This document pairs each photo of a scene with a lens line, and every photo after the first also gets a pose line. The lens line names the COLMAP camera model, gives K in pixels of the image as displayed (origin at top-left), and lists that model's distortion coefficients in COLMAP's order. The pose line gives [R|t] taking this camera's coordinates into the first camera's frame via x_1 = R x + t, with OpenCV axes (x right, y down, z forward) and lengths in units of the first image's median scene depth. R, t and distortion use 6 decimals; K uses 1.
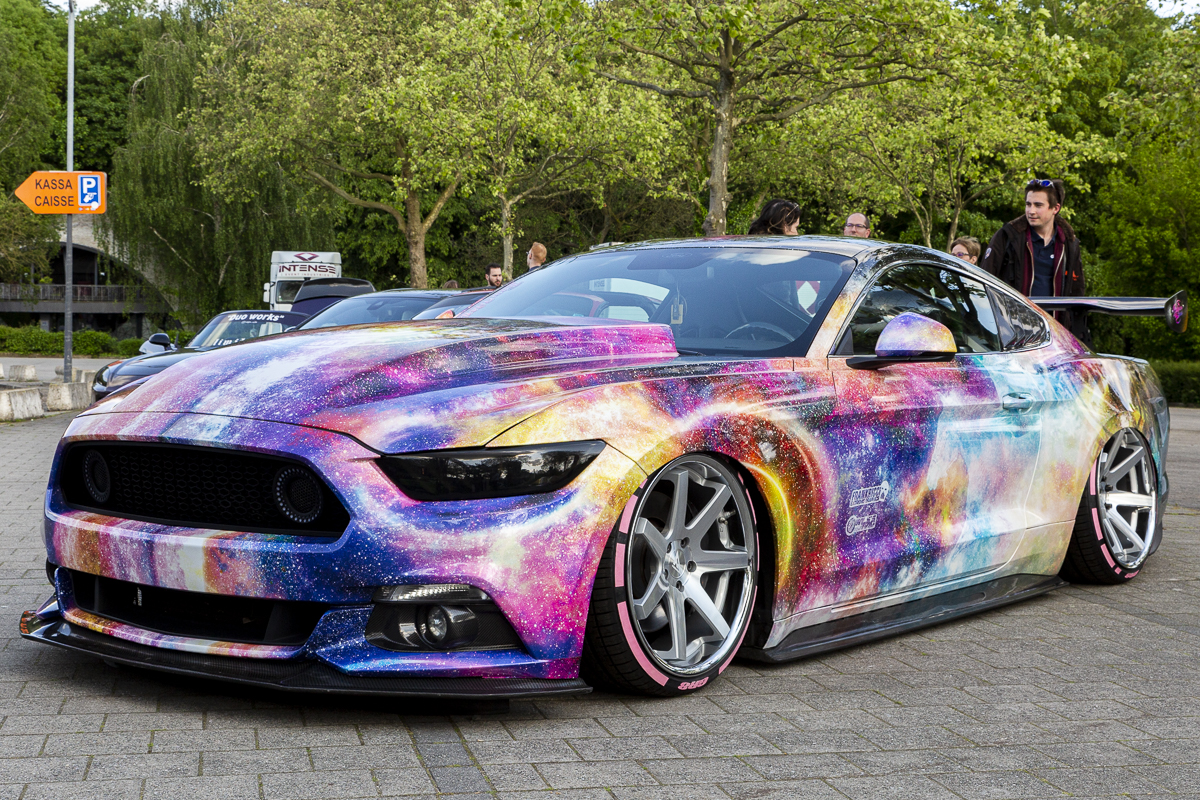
lens RADIAL K [[1816.4, 0, 613.3], [0, 1816.4, 380.9], [0, 0, 1]] dist [0.009404, -0.034776]
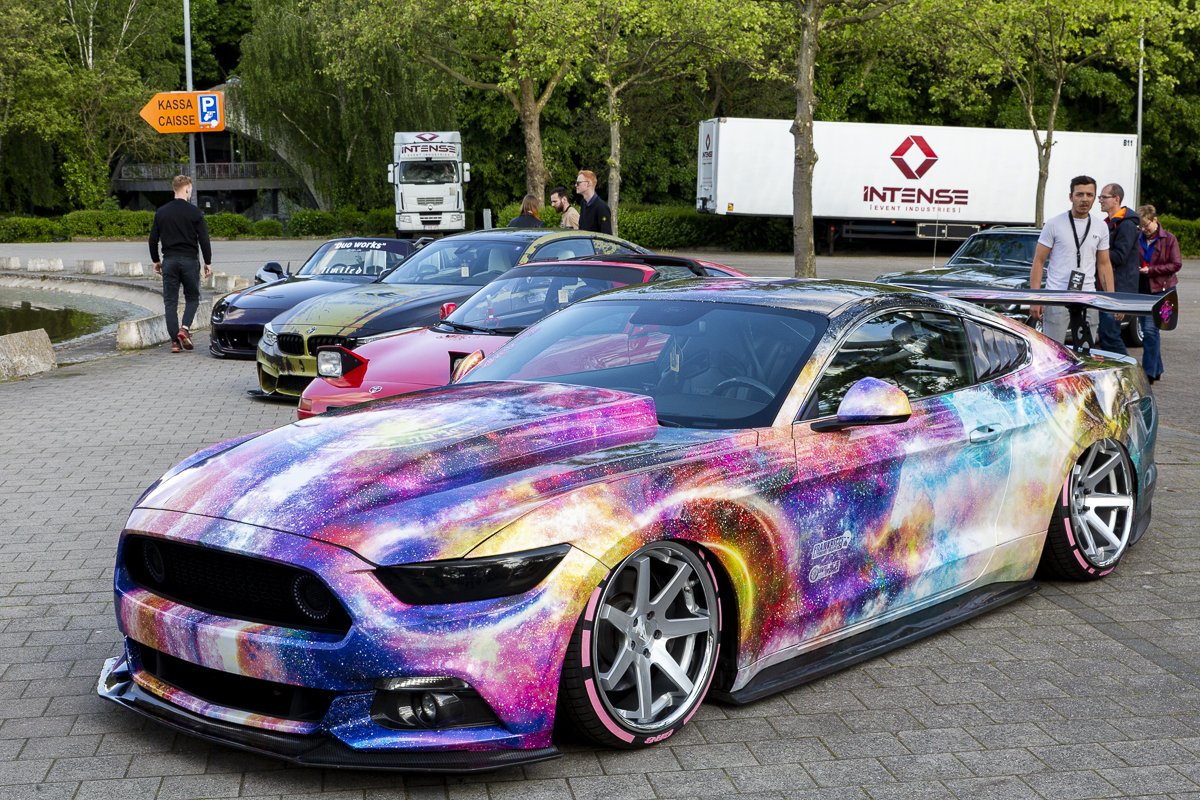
lens RADIAL K [[1772.1, 0, 600.0], [0, 1772.1, 400.0], [0, 0, 1]] dist [-0.000455, 0.050091]
pose [[0.996549, -0.019946, -0.080572, 0.095733], [0.027501, 0.995213, 0.093776, -0.146411], [0.078316, -0.095668, 0.992328, -0.105043]]
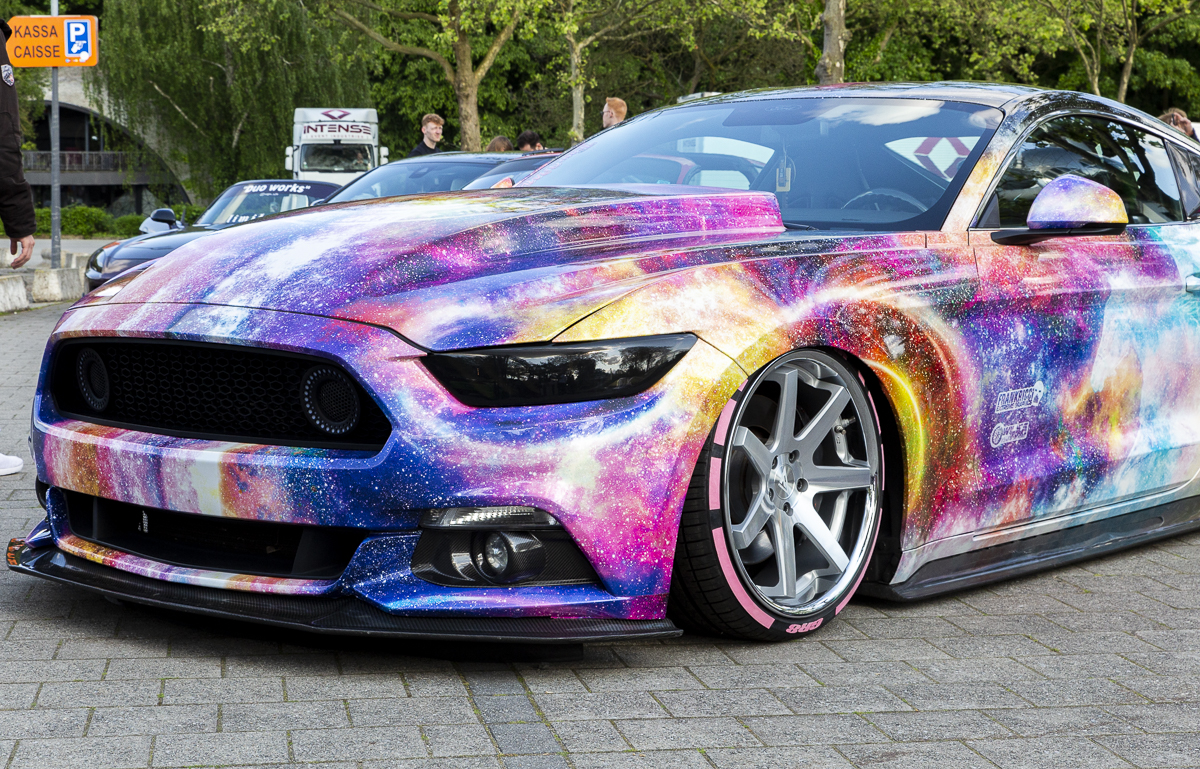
lens RADIAL K [[2201.8, 0, 562.7], [0, 2201.8, 341.6], [0, 0, 1]] dist [0.013363, -0.051682]
pose [[0.997823, -0.005342, -0.065738, 0.000616], [0.007716, 0.999325, 0.035910, -0.000091], [0.065502, -0.036339, 0.997191, -0.004916]]
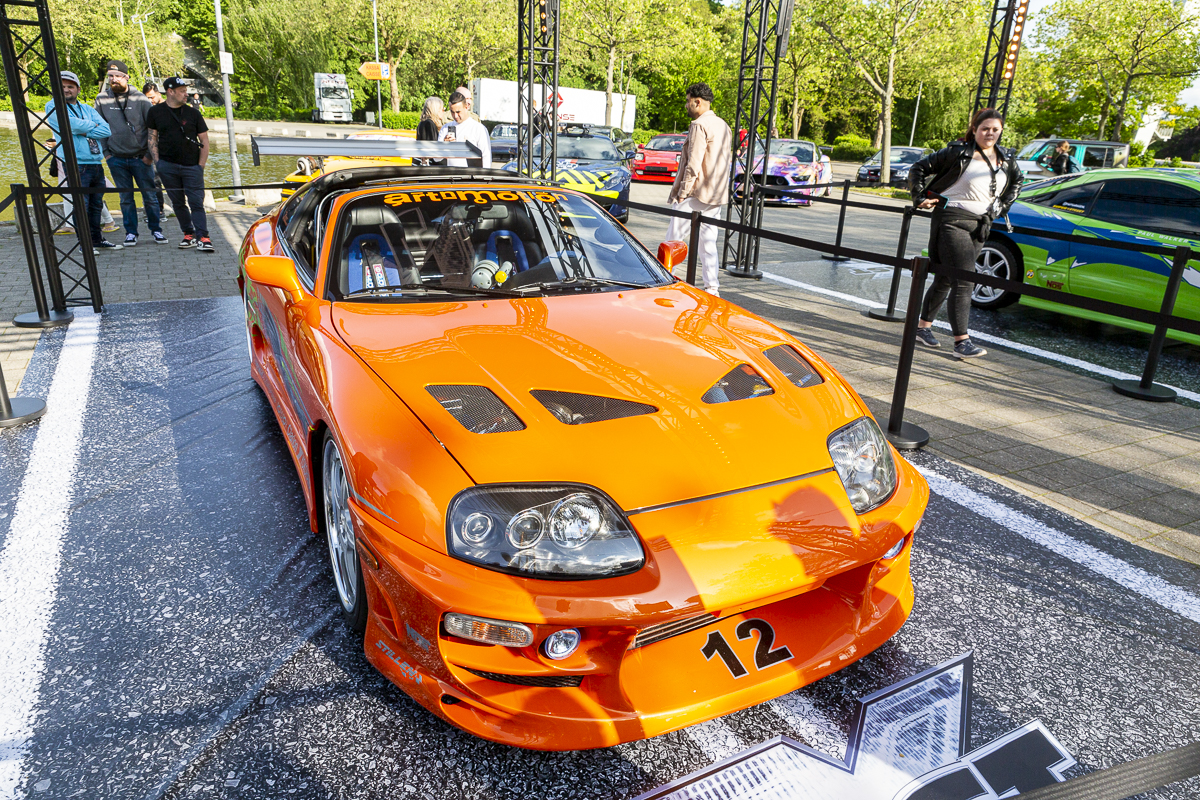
lens RADIAL K [[810.4, 0, 600.0], [0, 810.4, 400.0], [0, 0, 1]] dist [0.017606, -0.000123]
pose [[0.964052, -0.066991, 0.257130, -1.745652], [-0.018075, 0.948921, 0.314995, -0.126119], [-0.265098, -0.308319, 0.913599, -2.189305]]
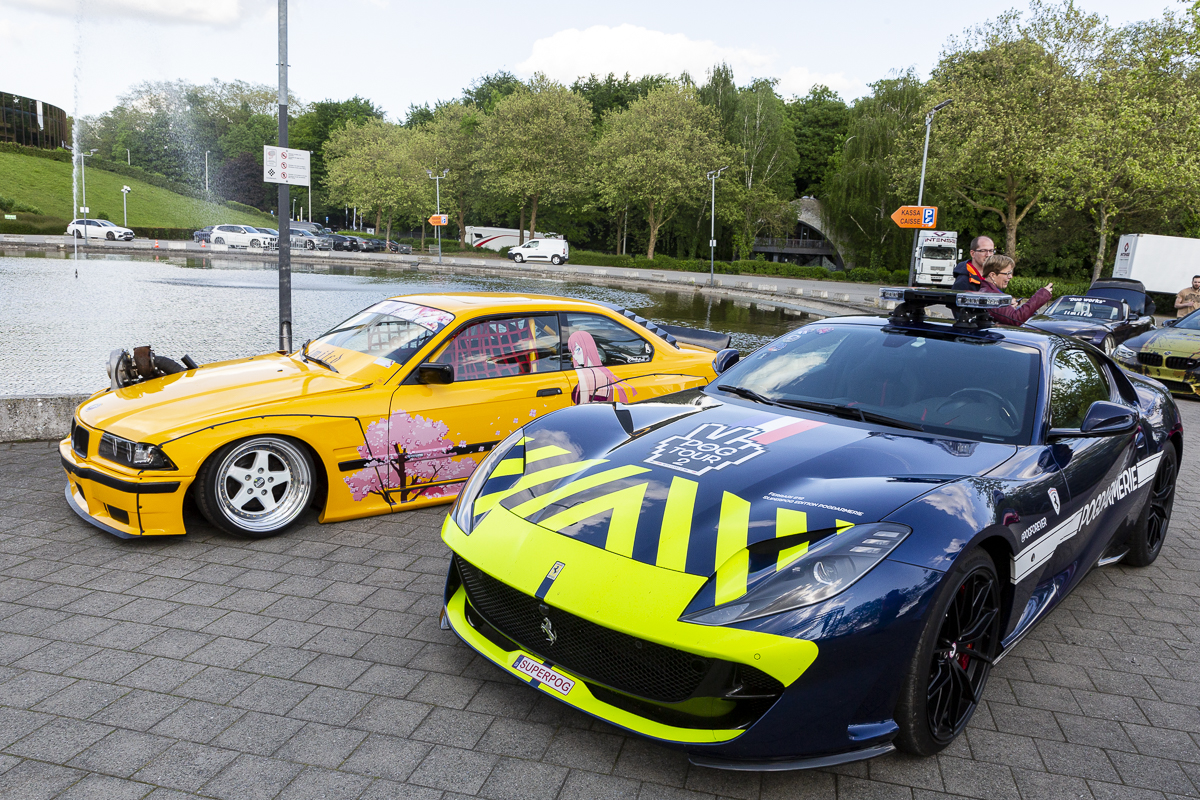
lens RADIAL K [[894.1, 0, 600.0], [0, 894.1, 400.0], [0, 0, 1]] dist [-0.002939, -0.004395]
pose [[0.899559, 0.108800, -0.423033, -0.953257], [-0.052005, 0.988270, 0.143586, -0.151228], [0.433693, -0.107164, 0.894665, -0.268201]]
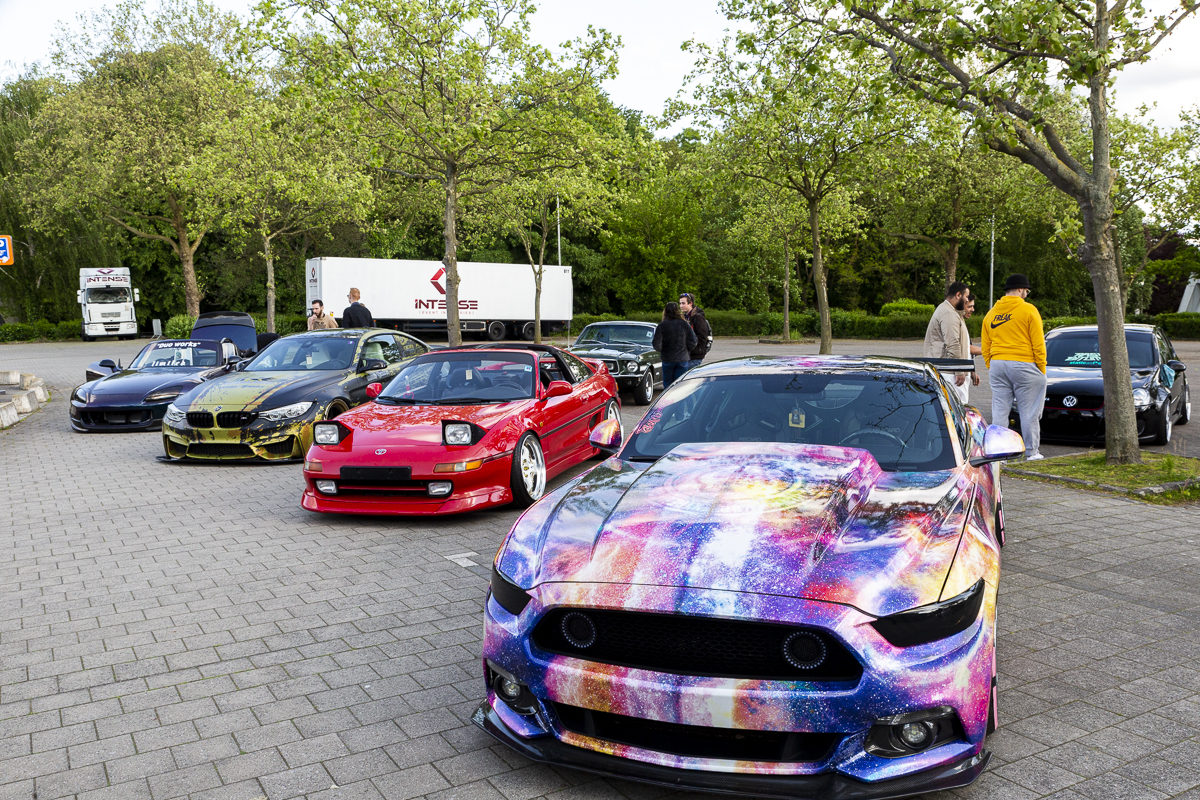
lens RADIAL K [[1074.2, 0, 600.0], [0, 1074.2, 400.0], [0, 0, 1]] dist [-0.039710, 0.127226]
pose [[0.956420, -0.072887, 0.282752, -0.456916], [0.051832, 0.995345, 0.081253, -0.166073], [-0.287358, -0.063056, 0.955746, 0.265953]]
